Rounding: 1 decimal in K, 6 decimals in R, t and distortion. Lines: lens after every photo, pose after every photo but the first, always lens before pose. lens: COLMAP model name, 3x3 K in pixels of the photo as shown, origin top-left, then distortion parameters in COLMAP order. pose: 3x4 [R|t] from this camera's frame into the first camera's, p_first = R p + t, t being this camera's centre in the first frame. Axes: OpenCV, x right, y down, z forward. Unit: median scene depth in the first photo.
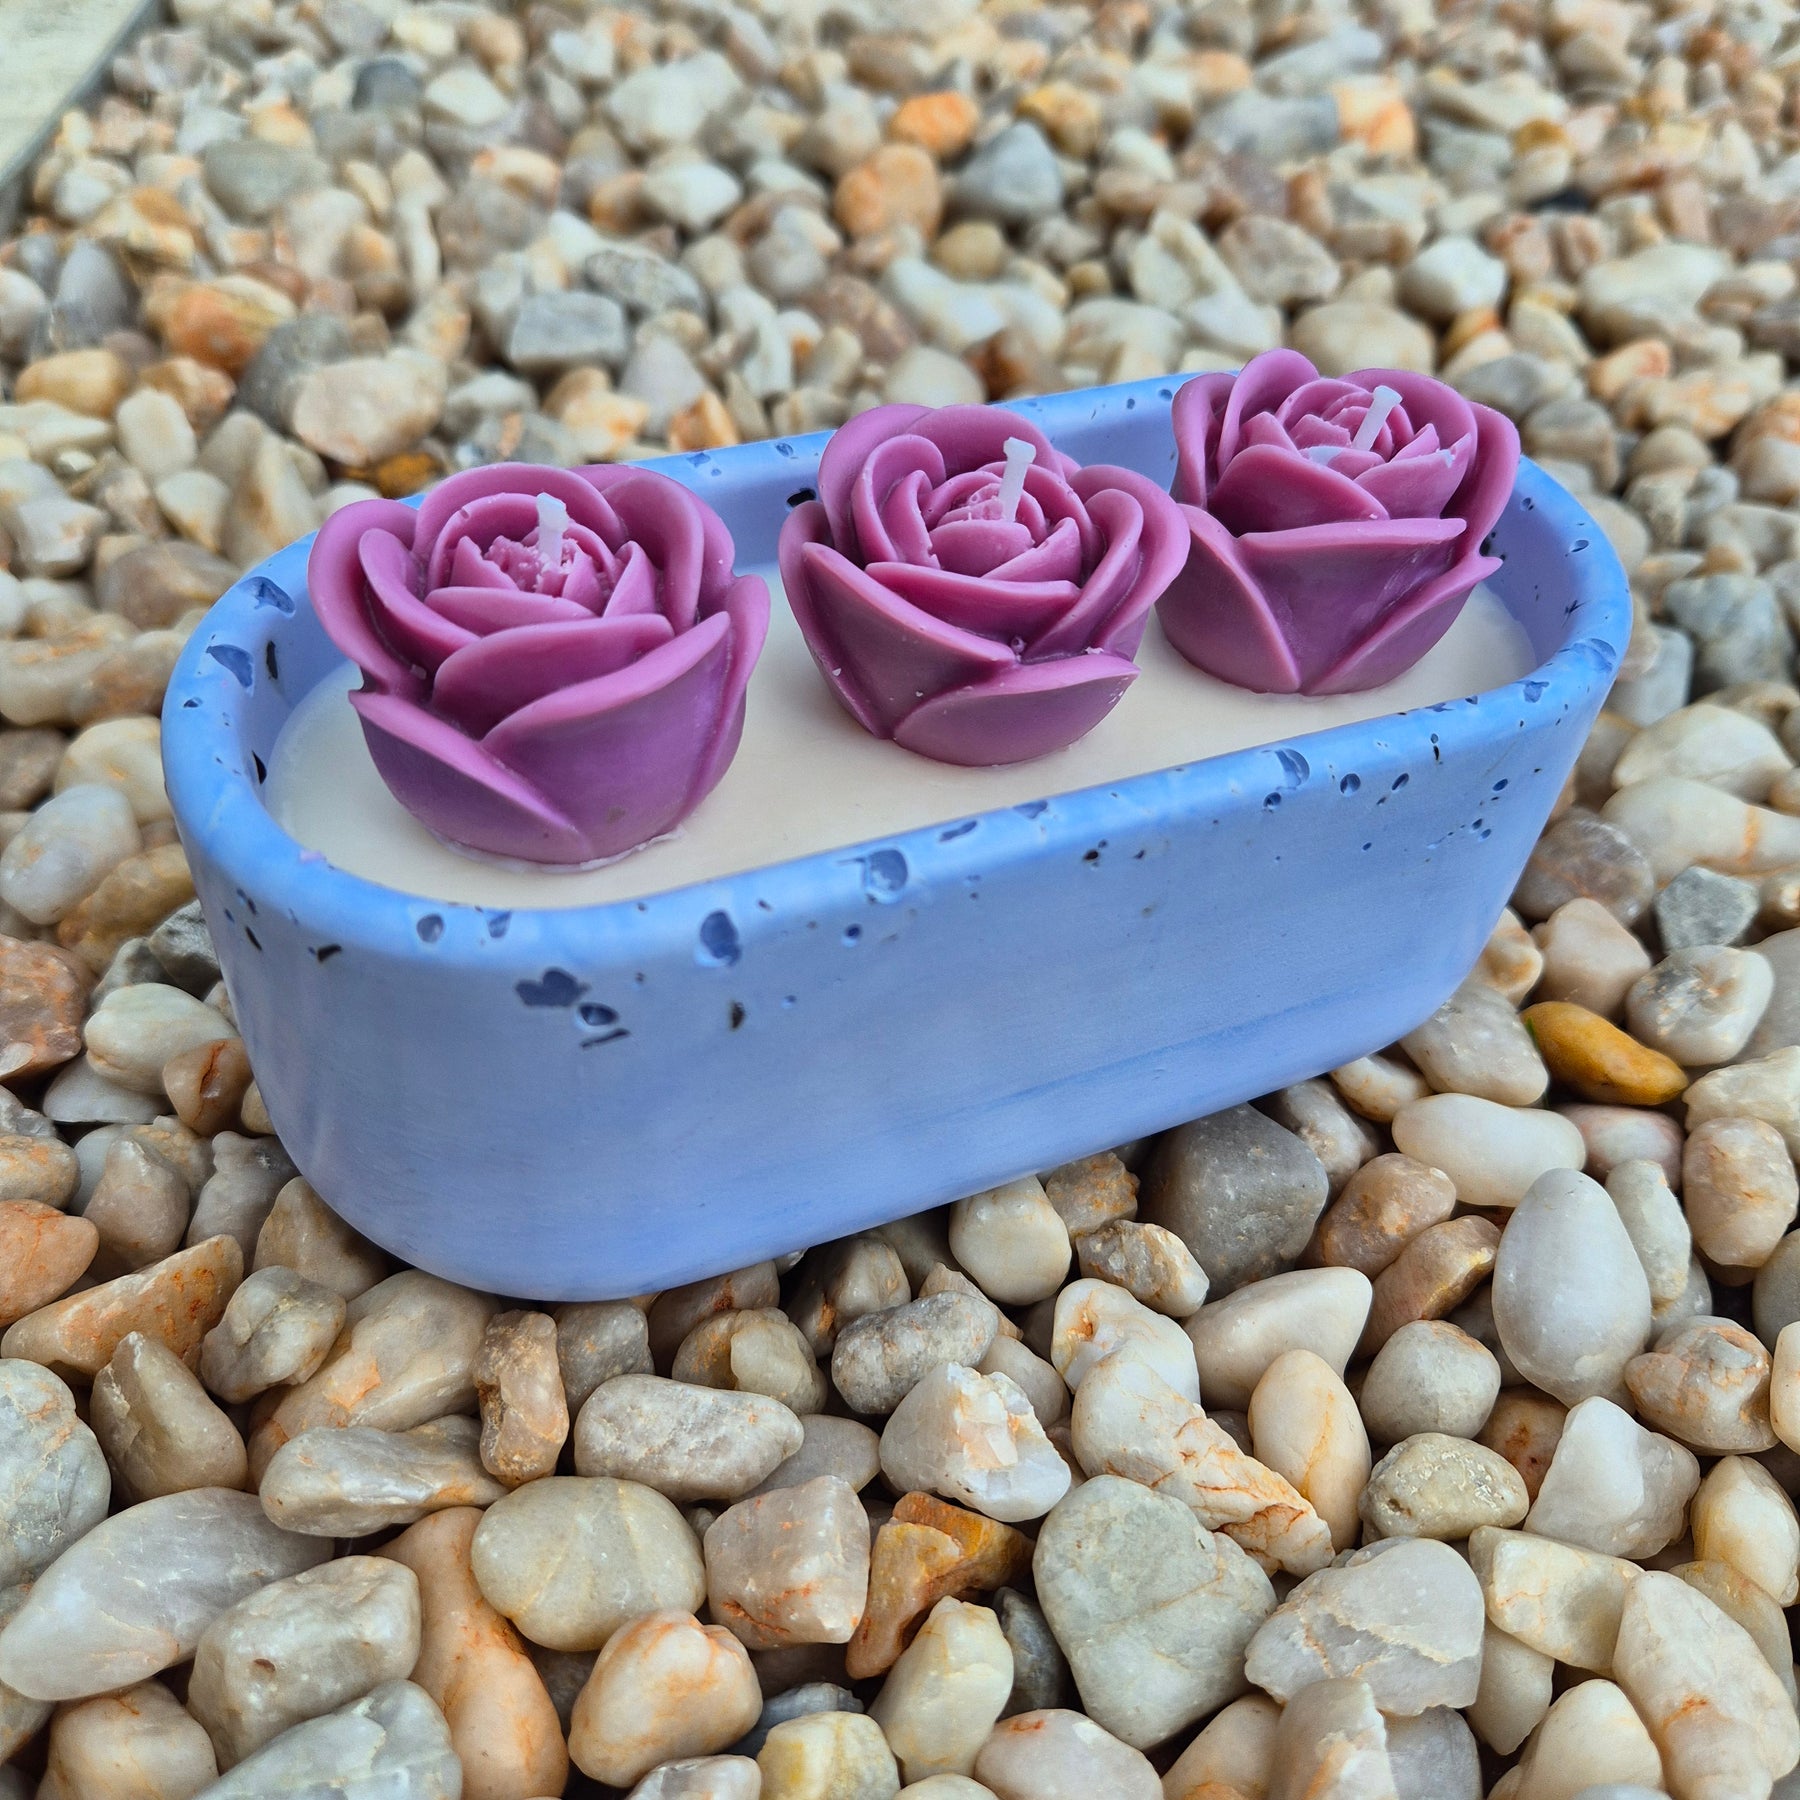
lens RADIAL K [[1674.0, 0, 900.0], [0, 1674.0, 900.0], [0, 0, 1]] dist [0.009967, -0.008587]
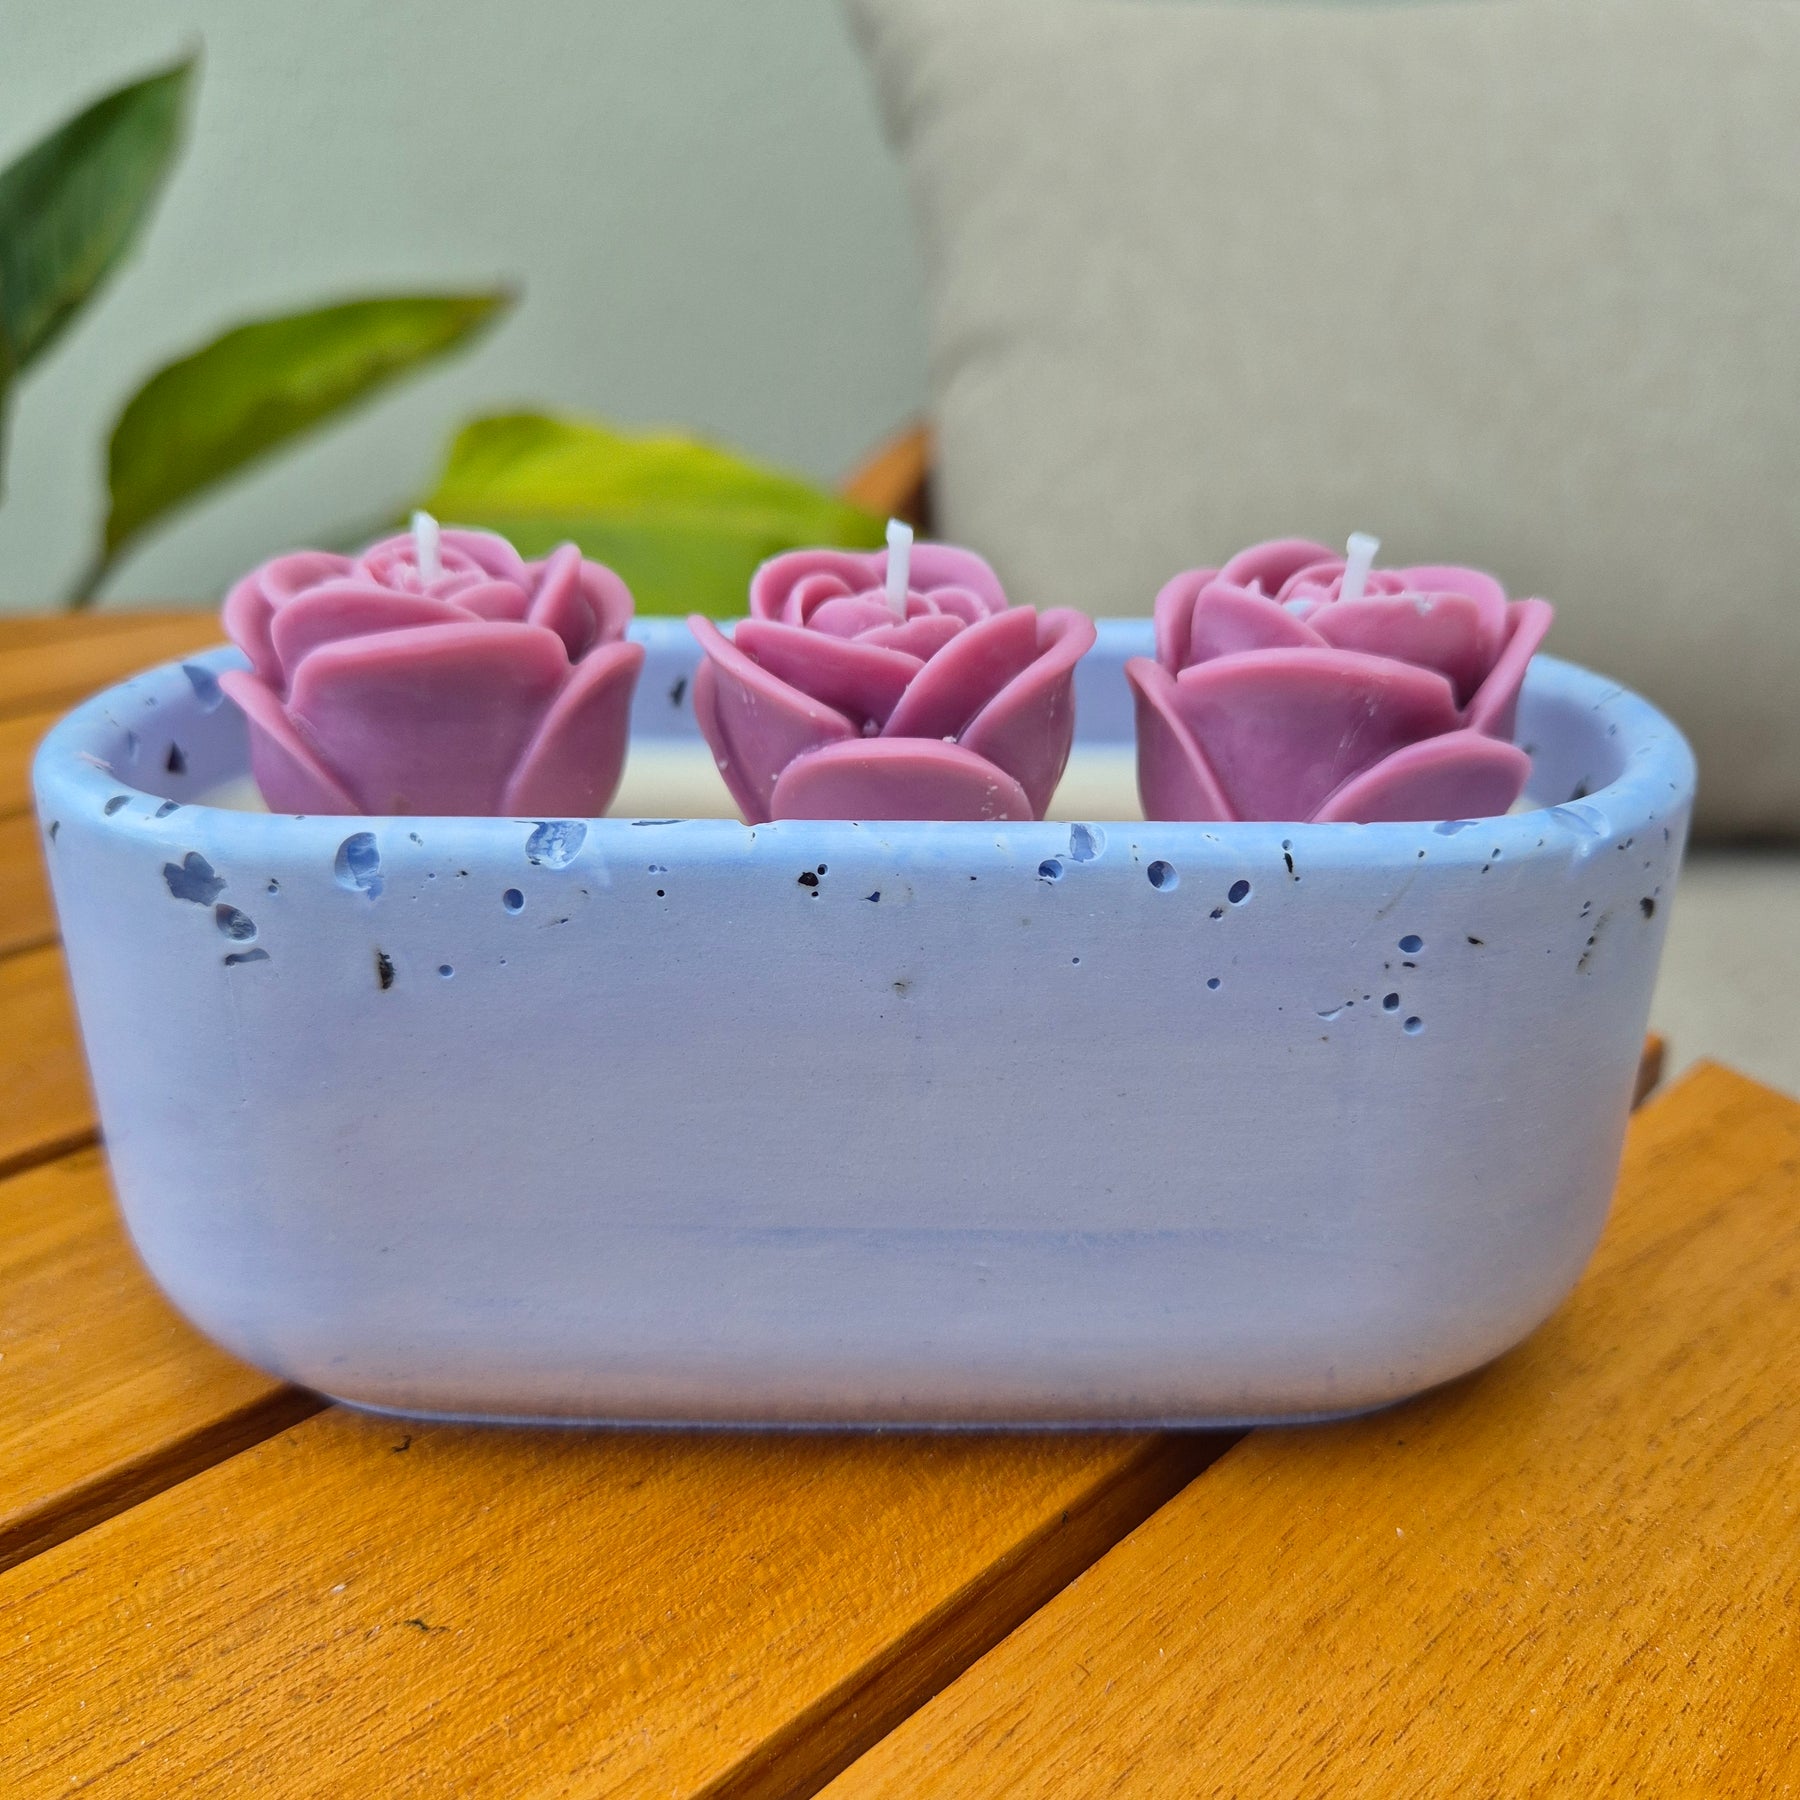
lens RADIAL K [[1685.9, 0, 938.5], [0, 1685.9, 902.9], [0, 0, 1]] dist [0.039796, -0.136433]
pose [[0.916500, 0.097022, -0.388091, 0.510237], [-0.240321, 0.909105, -0.340257, 0.262961], [0.319803, 0.405112, 0.856511, 0.265592]]
